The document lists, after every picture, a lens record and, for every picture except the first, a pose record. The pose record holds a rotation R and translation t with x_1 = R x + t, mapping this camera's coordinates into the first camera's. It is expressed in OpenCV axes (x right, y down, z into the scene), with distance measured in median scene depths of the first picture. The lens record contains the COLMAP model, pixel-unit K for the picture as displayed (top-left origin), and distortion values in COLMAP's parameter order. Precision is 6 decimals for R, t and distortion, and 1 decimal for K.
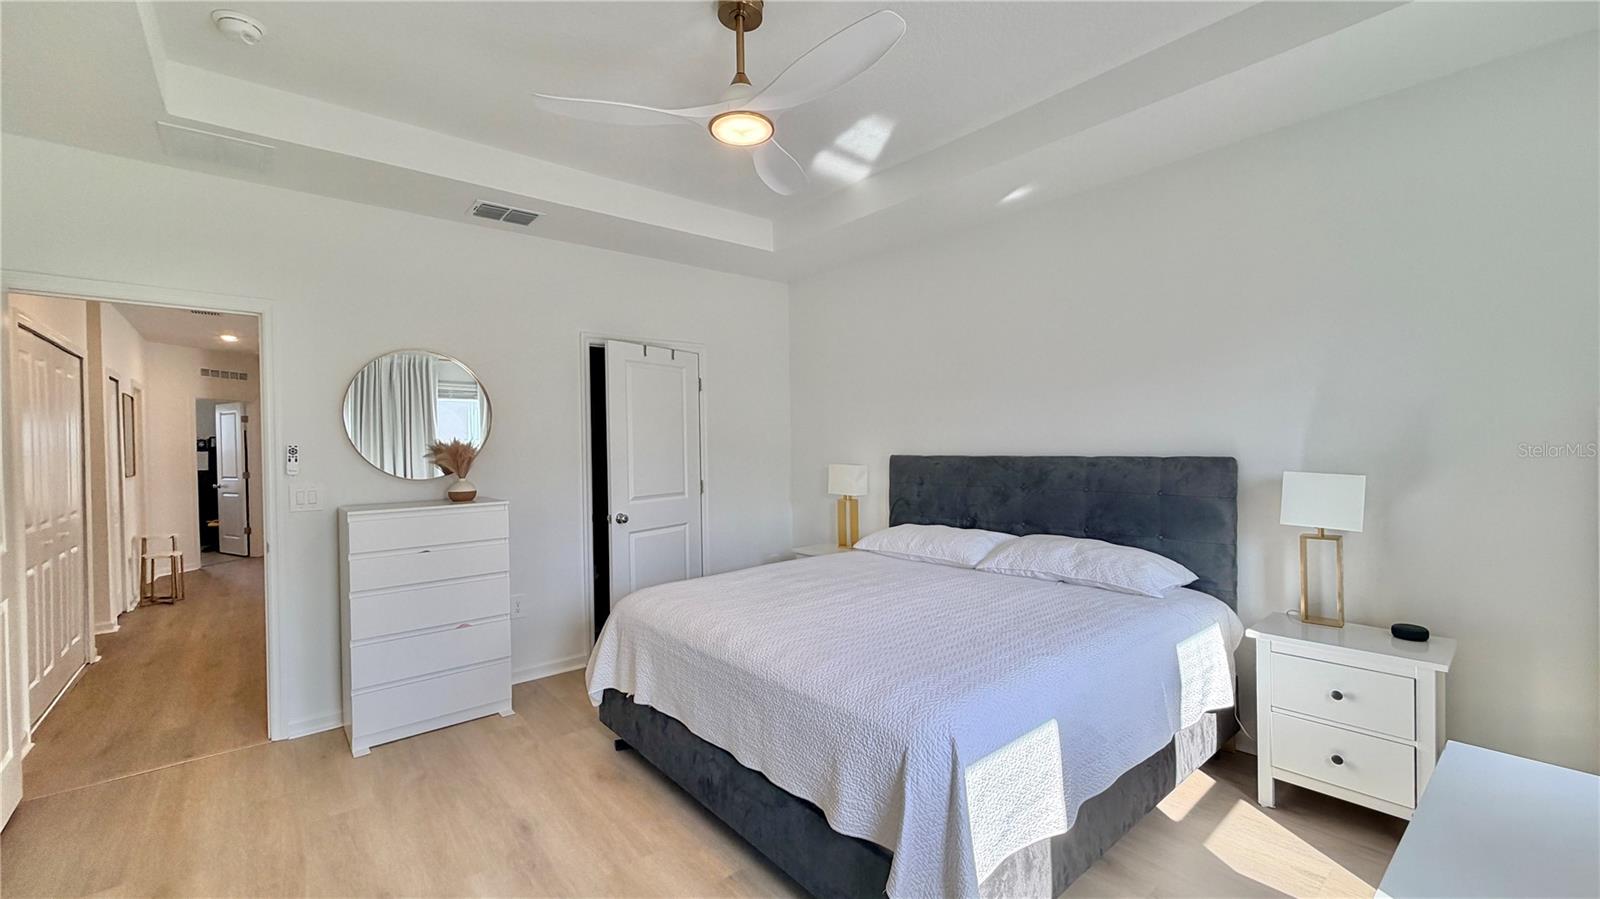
lens RADIAL K [[638.2, 0, 799.1], [0, 638.2, 442.7], [0, 0, 1]] dist [-0.001122, 0.000908]
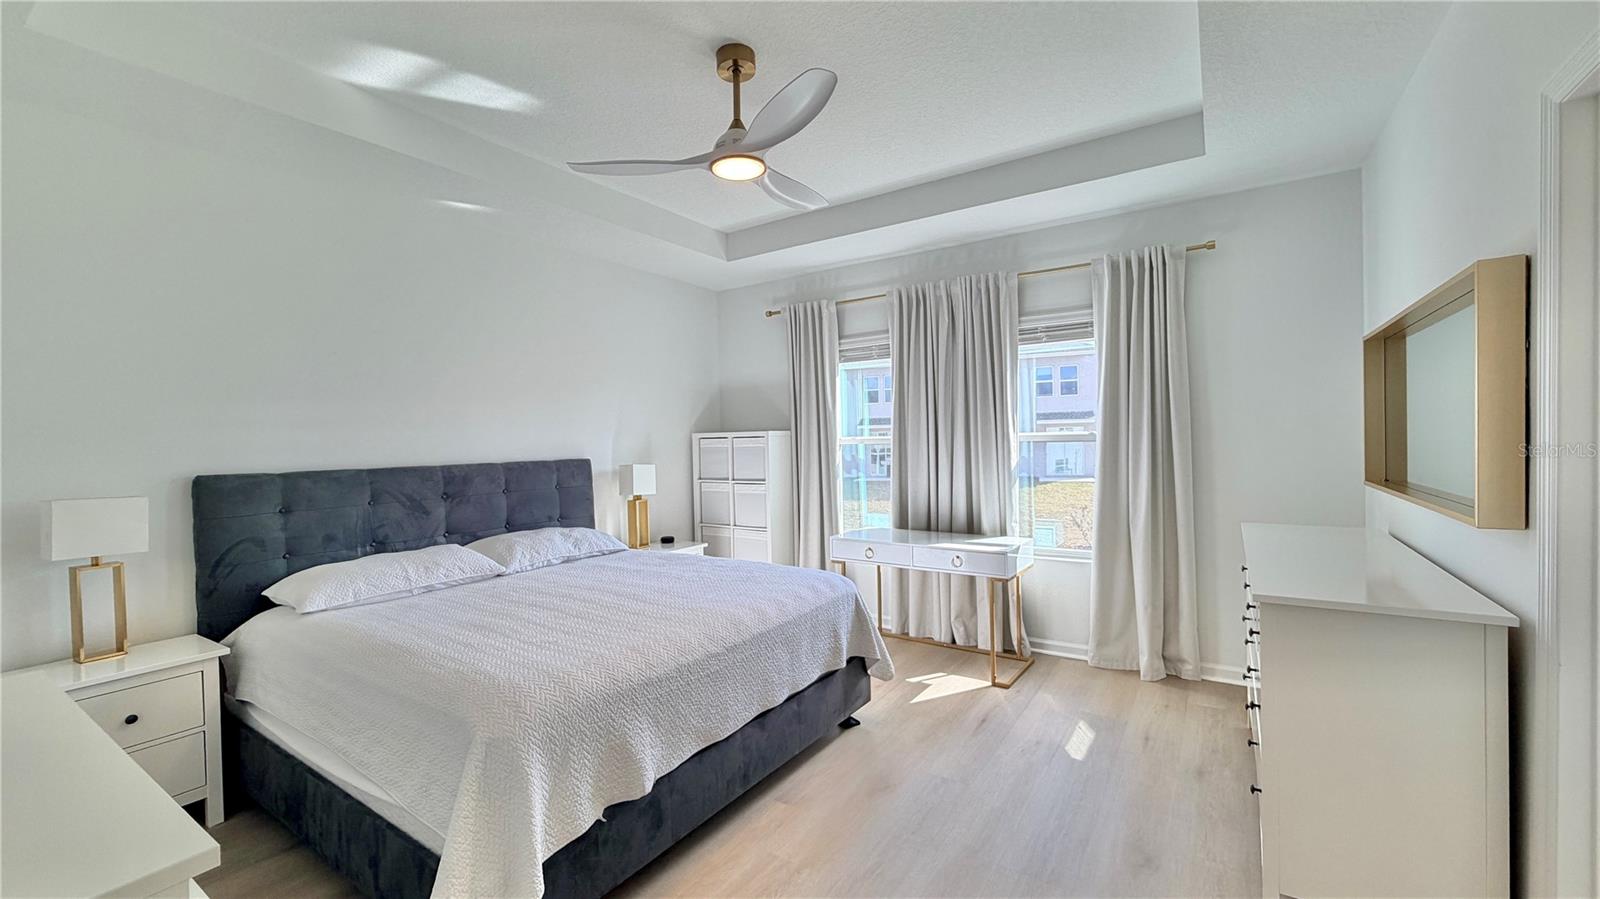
lens RADIAL K [[638.2, 0, 793.9], [0, 638.2, 453.8], [0, 0, 1]] dist [-0.001122, 0.000908]
pose [[-0.280524, -0.000756, 0.959847, -0.777125], [0.017085, 0.999837, 0.005780, 0.006858], [-0.959695, 0.018020, -0.280465, 0.787729]]
